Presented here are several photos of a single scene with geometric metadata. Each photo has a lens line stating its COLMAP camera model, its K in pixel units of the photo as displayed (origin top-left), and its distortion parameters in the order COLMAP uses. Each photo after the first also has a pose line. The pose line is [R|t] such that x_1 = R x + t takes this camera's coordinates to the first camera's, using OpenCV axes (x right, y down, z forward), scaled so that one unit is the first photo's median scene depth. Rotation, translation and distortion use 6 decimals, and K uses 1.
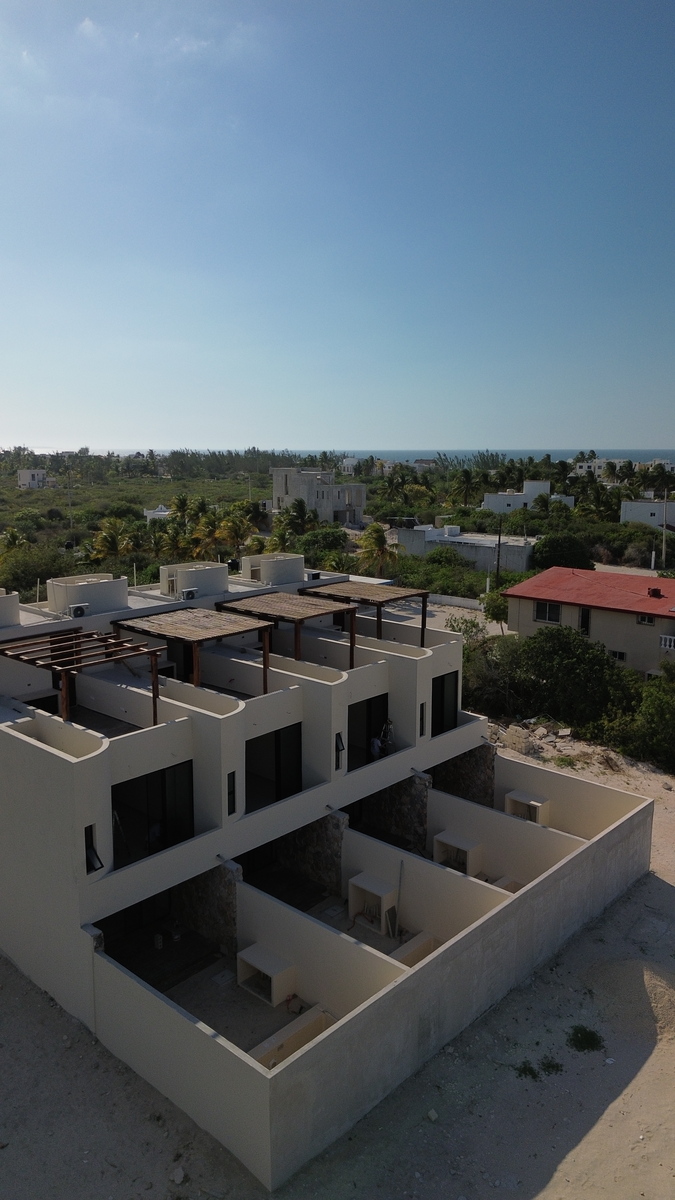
lens RADIAL K [[850.5, 0, 338.4], [0, 850.5, 578.1], [0, 0, 1]] dist [0.079151, -0.056281]
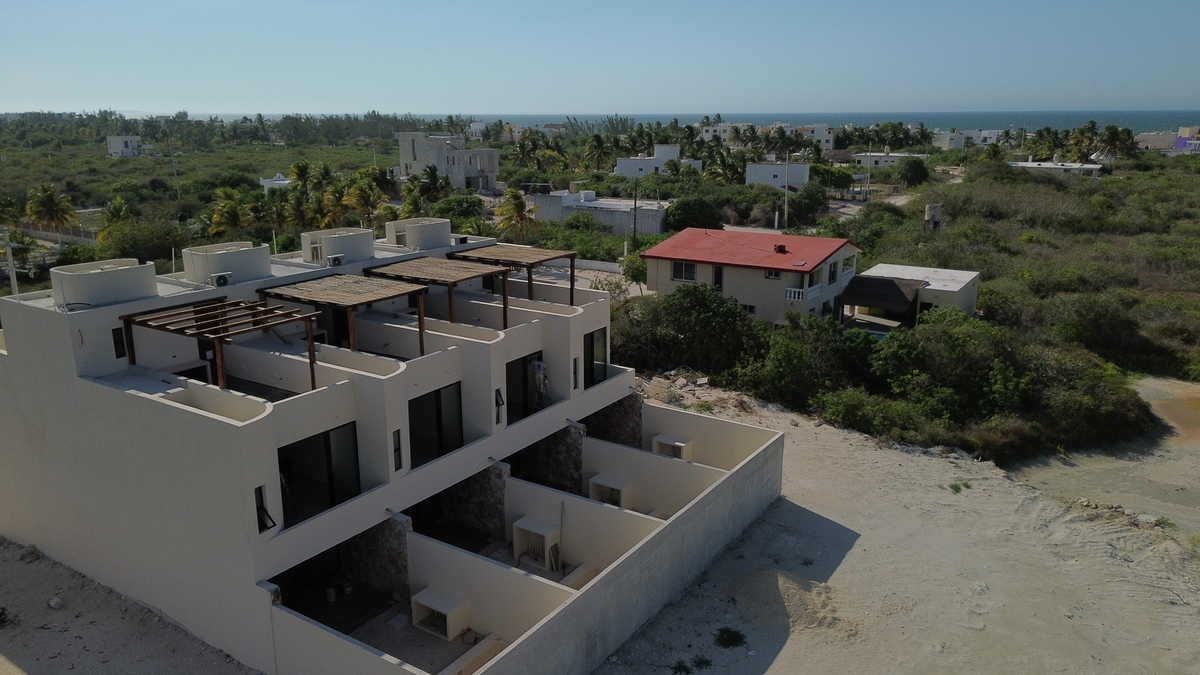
lens RADIAL K [[852.2, 0, 608.8], [0, 852.2, 319.0], [0, 0, 1]] dist [0.078590, -0.079061]
pose [[0.986672, -0.041167, 0.157431, -0.018076], [0.027614, 0.995797, 0.087327, 0.006615], [-0.160365, -0.081816, 0.983661, -0.027190]]
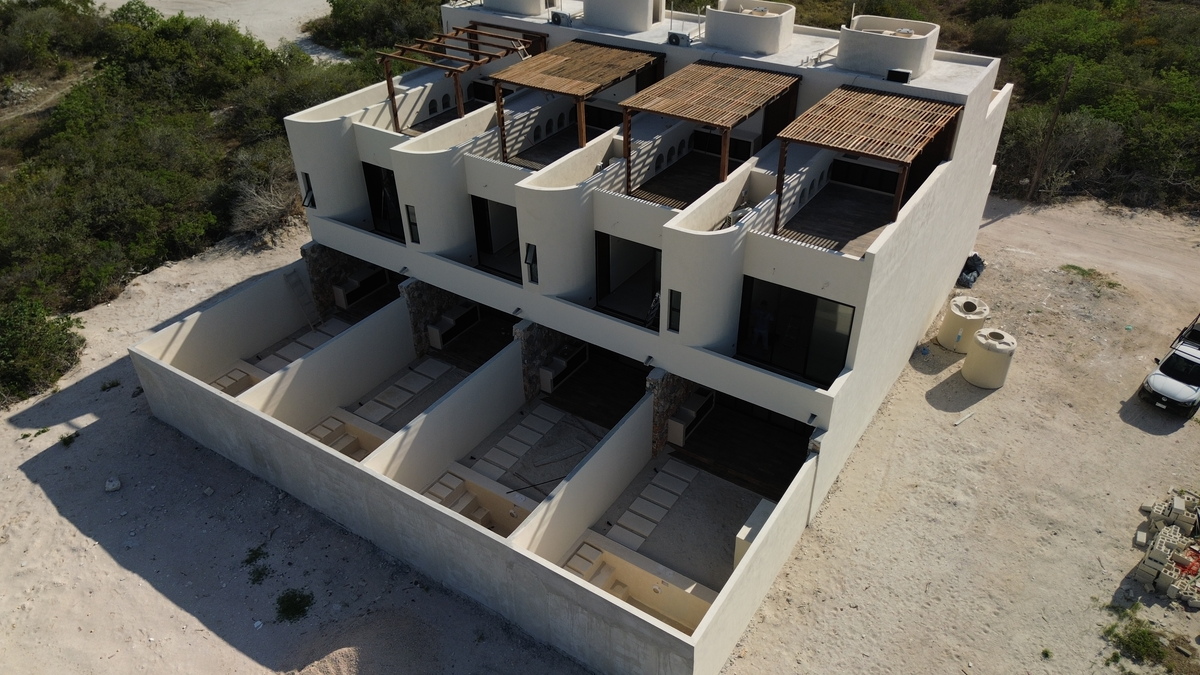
lens RADIAL K [[850.5, 0, 612.5], [0, 850.5, 334.5], [0, 0, 1]] dist [0.079151, -0.056281]
pose [[0.166603, 0.550168, -0.818266, 0.513270], [-0.141943, 0.834602, 0.532251, -0.137861], [0.975754, 0.027473, 0.217140, 0.615210]]
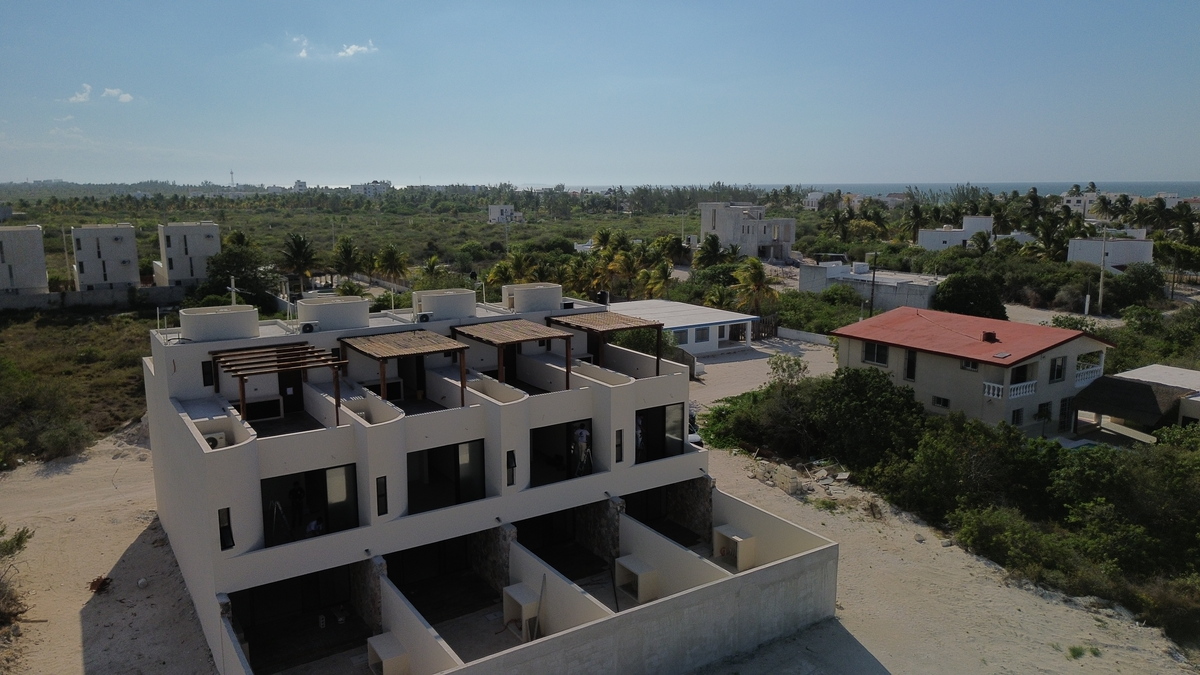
lens RADIAL K [[852.2, 0, 608.8], [0, 852.2, 319.0], [0, 0, 1]] dist [0.078590, -0.079061]
pose [[0.969903, 0.033654, -0.241156, 0.253112], [-0.032138, 0.999431, 0.010219, 0.002060], [0.241363, -0.002161, 0.970433, -0.001683]]
